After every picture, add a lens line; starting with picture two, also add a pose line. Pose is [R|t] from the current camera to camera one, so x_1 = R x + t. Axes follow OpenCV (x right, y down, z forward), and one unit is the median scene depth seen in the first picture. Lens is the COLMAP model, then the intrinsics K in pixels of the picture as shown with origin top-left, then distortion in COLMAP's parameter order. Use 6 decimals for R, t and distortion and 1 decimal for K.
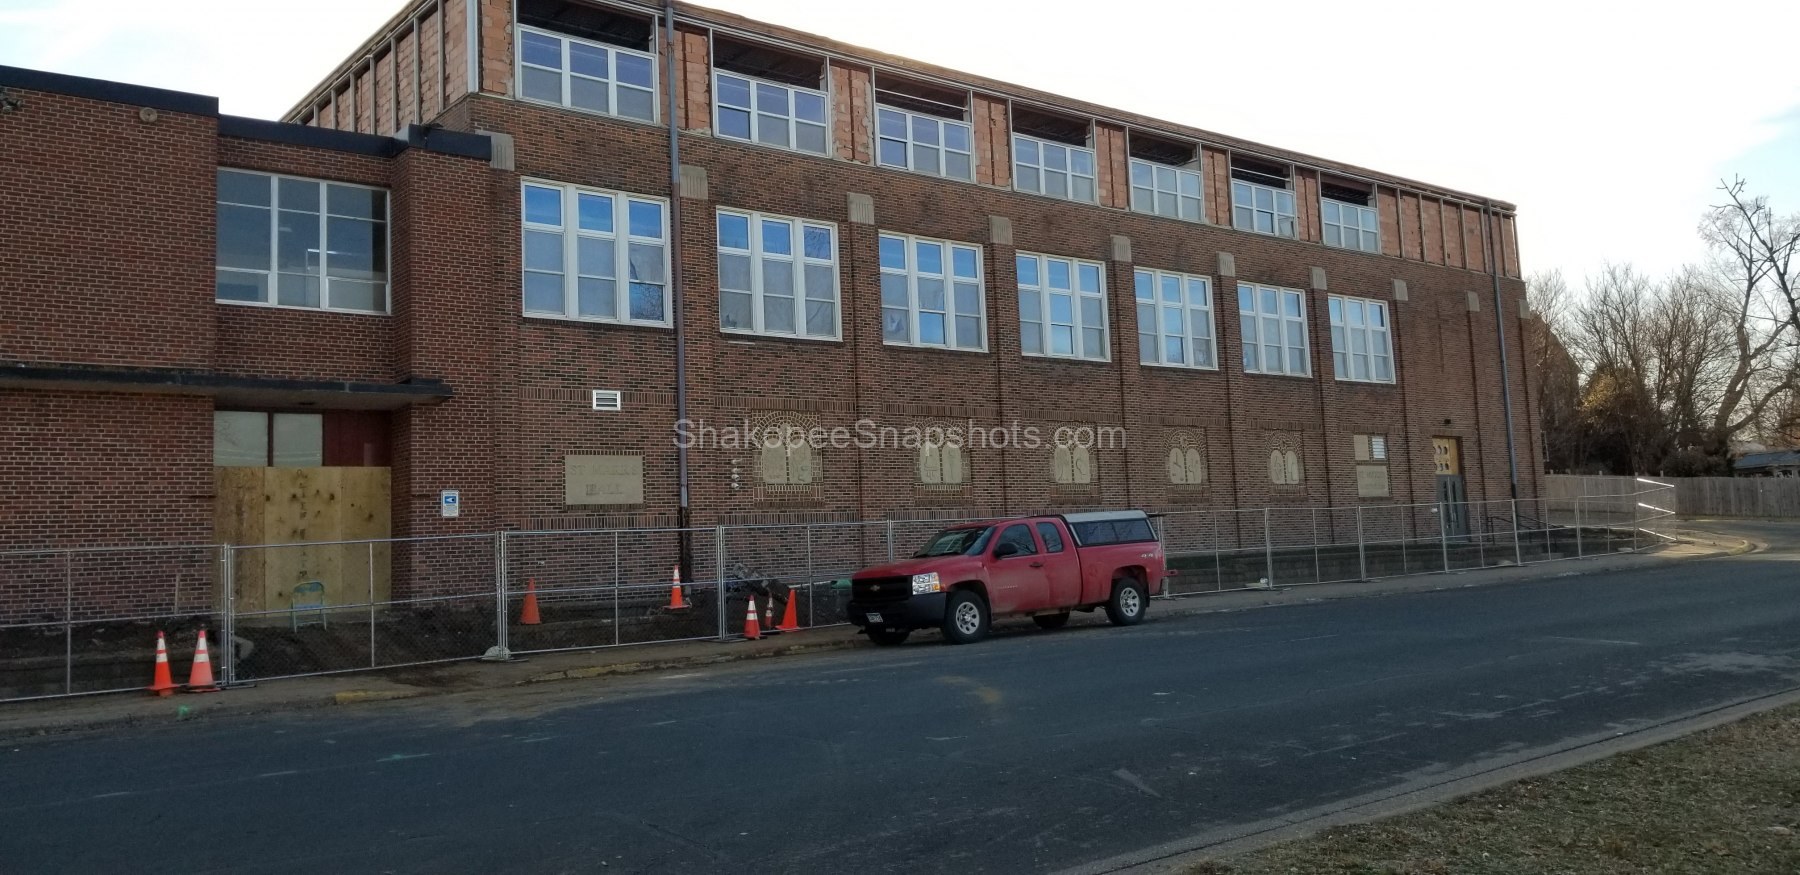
lens RADIAL K [[1446.4, 0, 896.4], [0, 1446.4, 421.3], [0, 0, 1]] dist [0.102793, -0.218977]
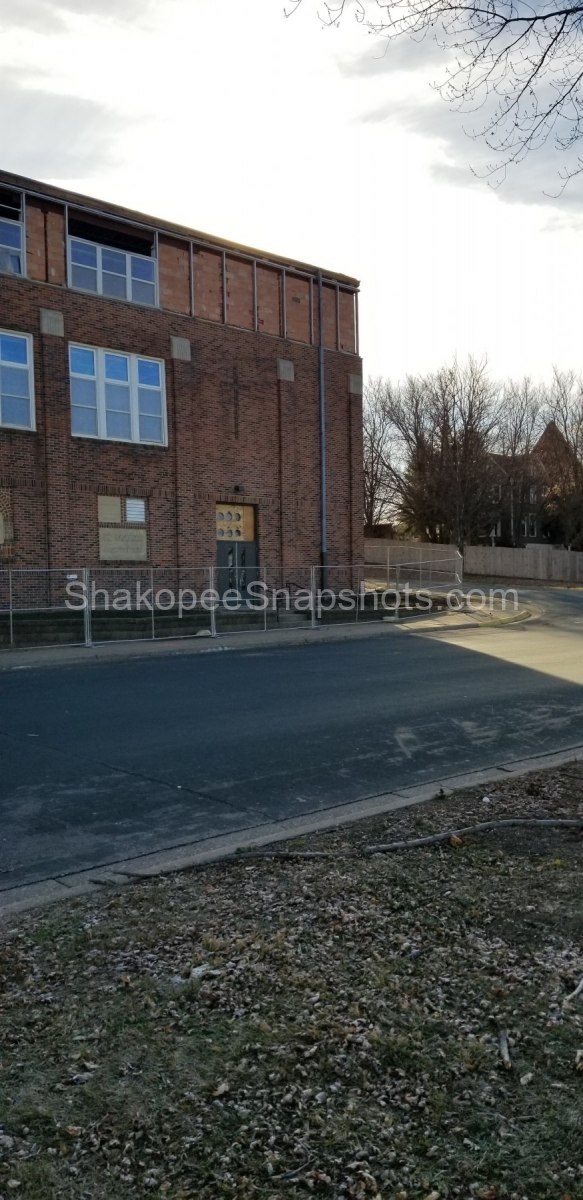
lens RADIAL K [[975.4, 0, 294.2], [0, 975.4, 663.9], [0, 0, 1]] dist [0.068671, -0.125532]
pose [[0.997600, 0.017391, 0.067026, 0.363241], [-0.027720, 0.987302, 0.156417, 0.012938], [-0.063454, -0.157899, 0.985414, 0.299862]]
